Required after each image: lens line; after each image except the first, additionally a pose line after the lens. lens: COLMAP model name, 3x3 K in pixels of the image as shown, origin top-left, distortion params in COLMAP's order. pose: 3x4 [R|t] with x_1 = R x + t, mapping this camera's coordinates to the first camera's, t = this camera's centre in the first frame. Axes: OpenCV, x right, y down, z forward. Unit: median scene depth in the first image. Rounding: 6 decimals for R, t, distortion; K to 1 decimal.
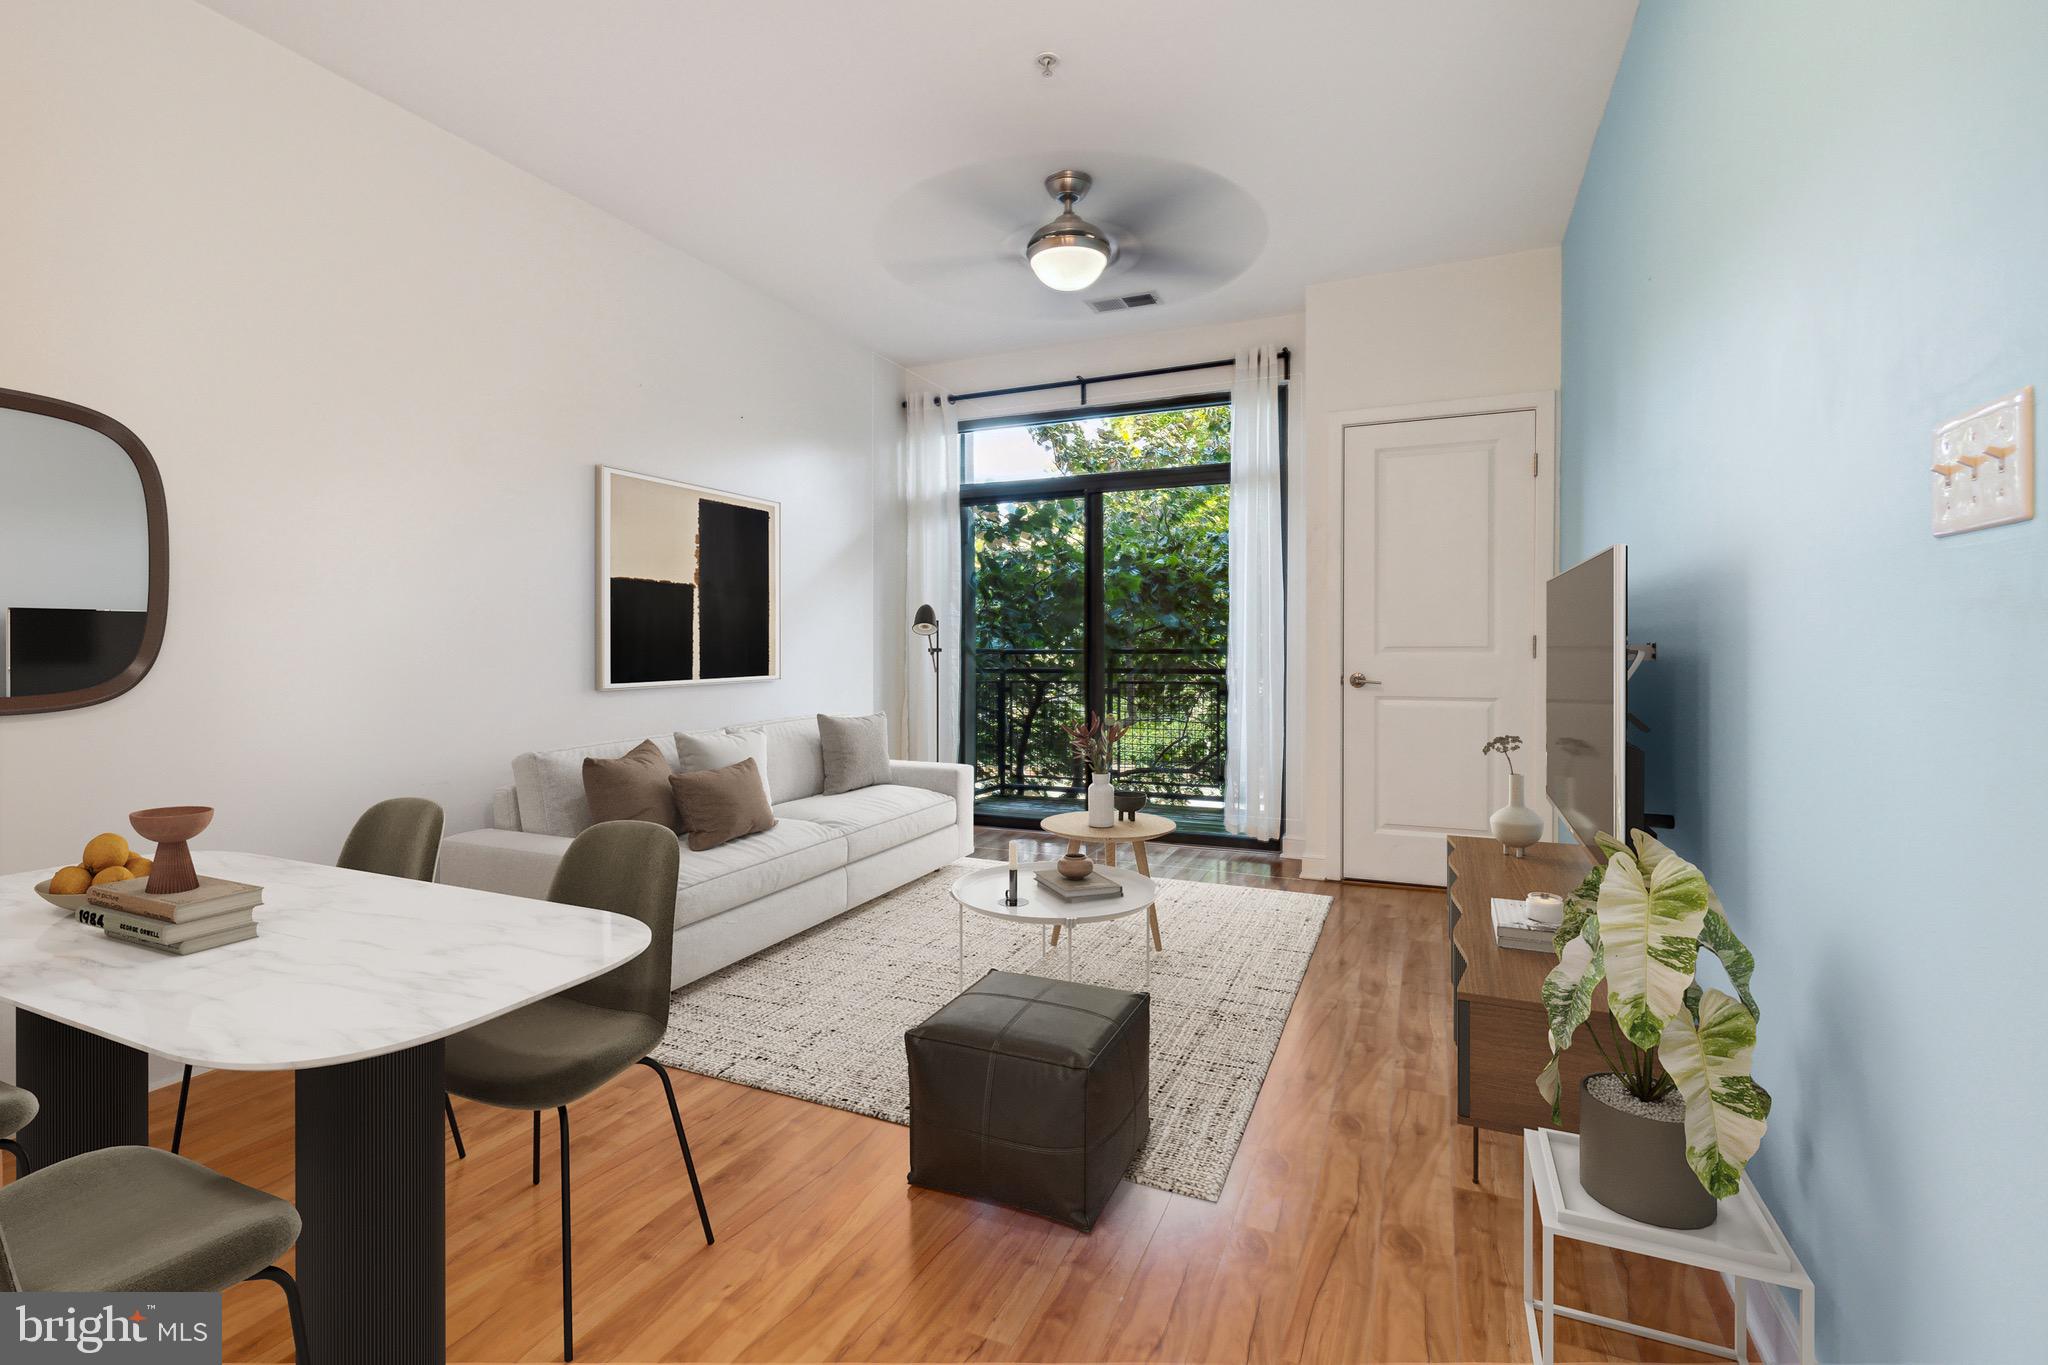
lens RADIAL K [[877.3, 0, 1013.7], [0, 877.3, 653.6], [0, 0, 1]] dist [-0.002707, -0.000154]
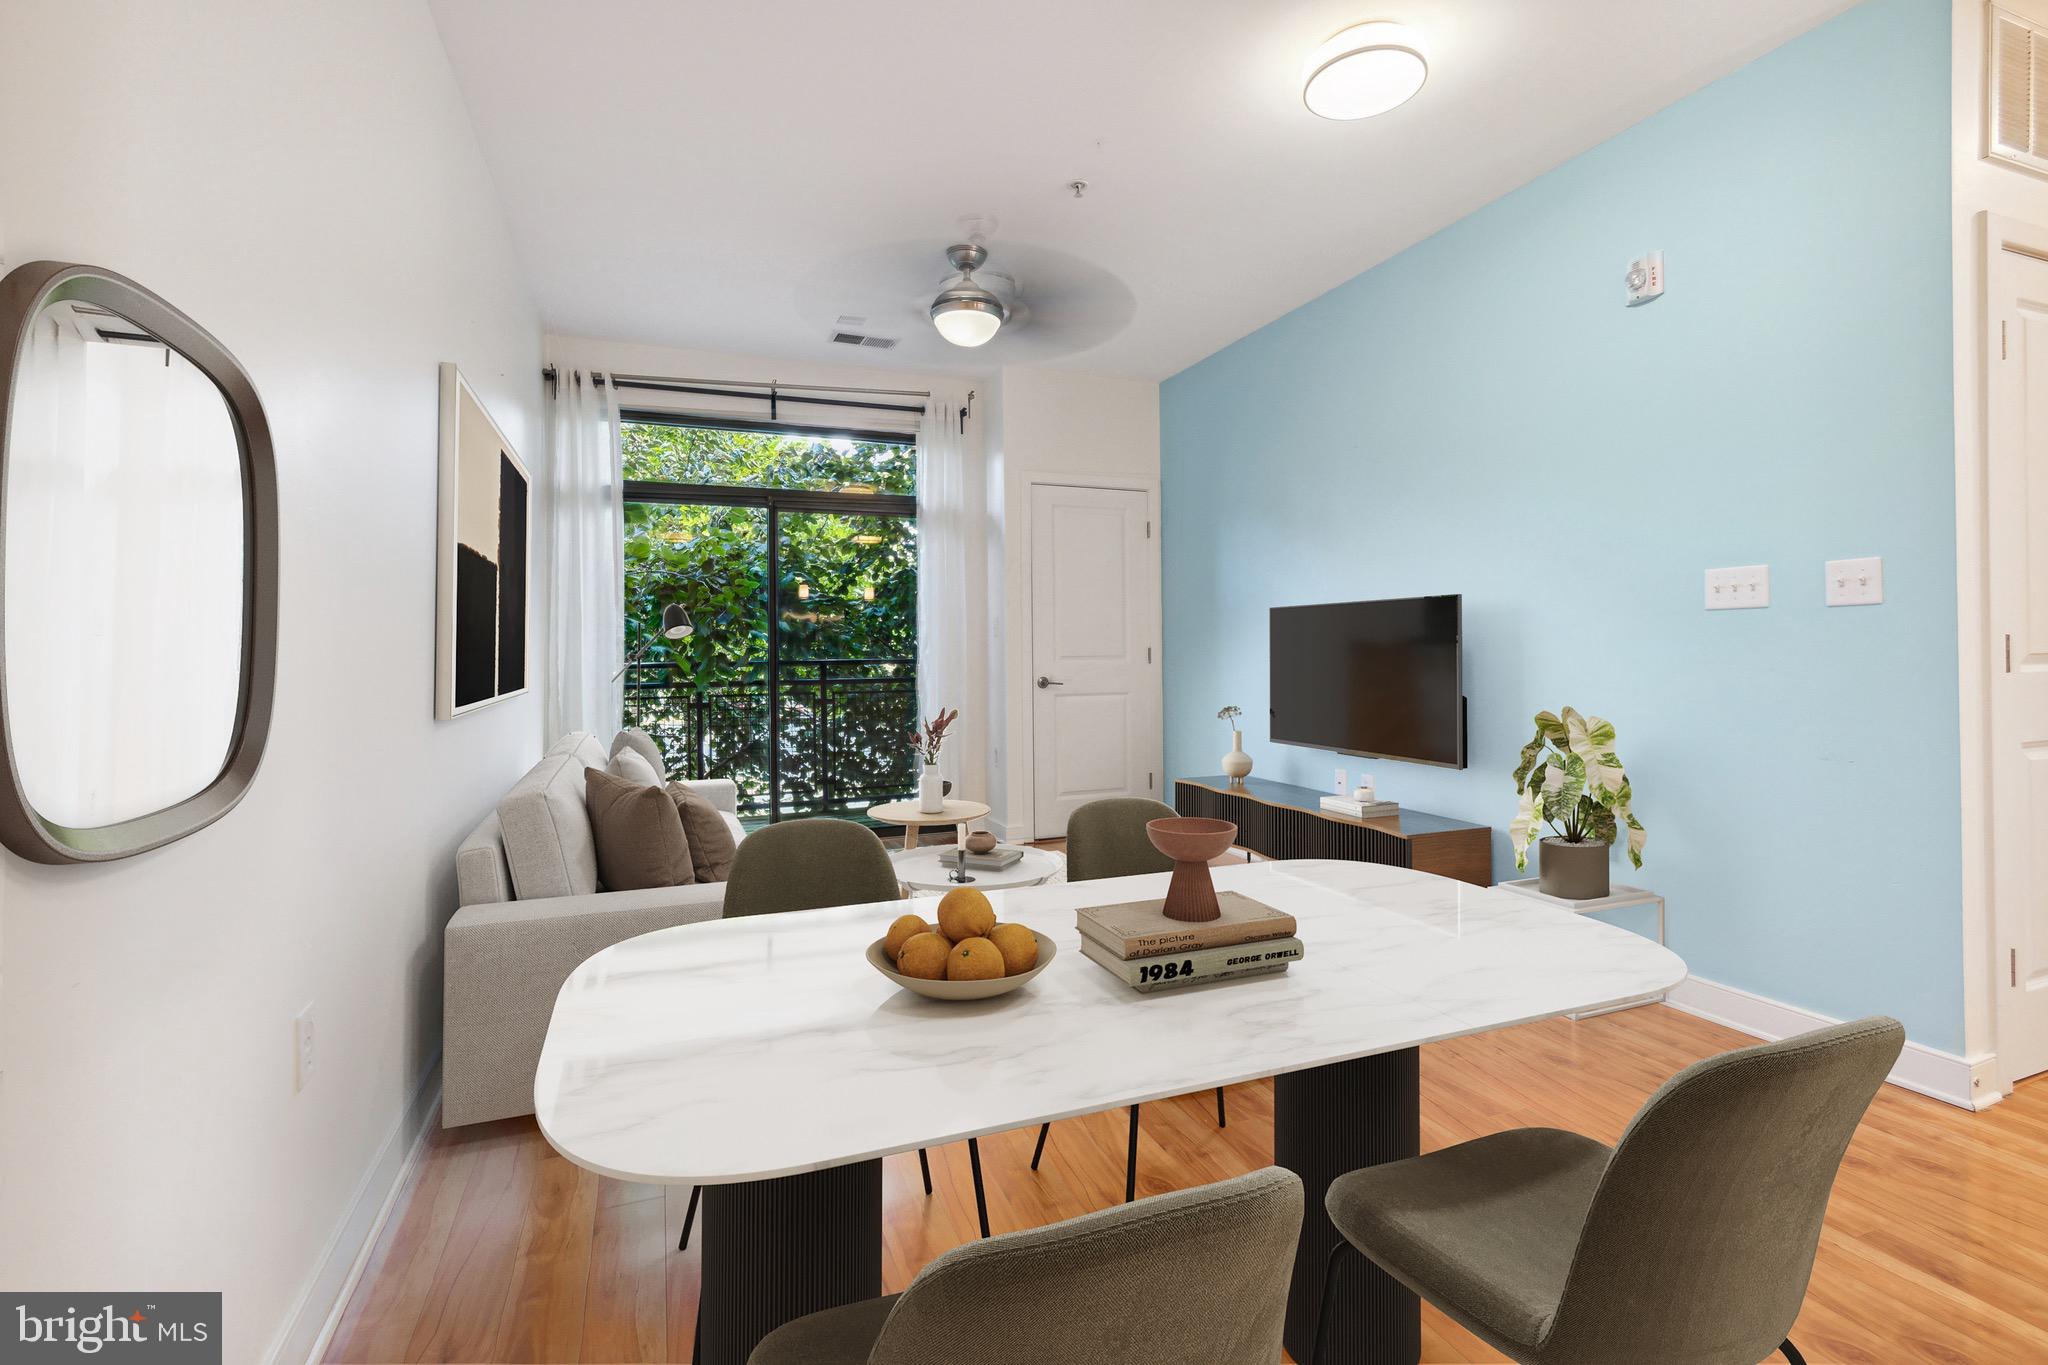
lens RADIAL K [[928.6, 0, 1026.7], [0, 928.6, 667.8], [0, 0, 1]] dist [0.005848, -0.002321]
pose [[0.683963, -0.017263, 0.729312, -0.708588], [0.027706, 0.999613, -0.002323, 0.013595], [-0.728990, 0.021795, 0.684177, 0.102298]]
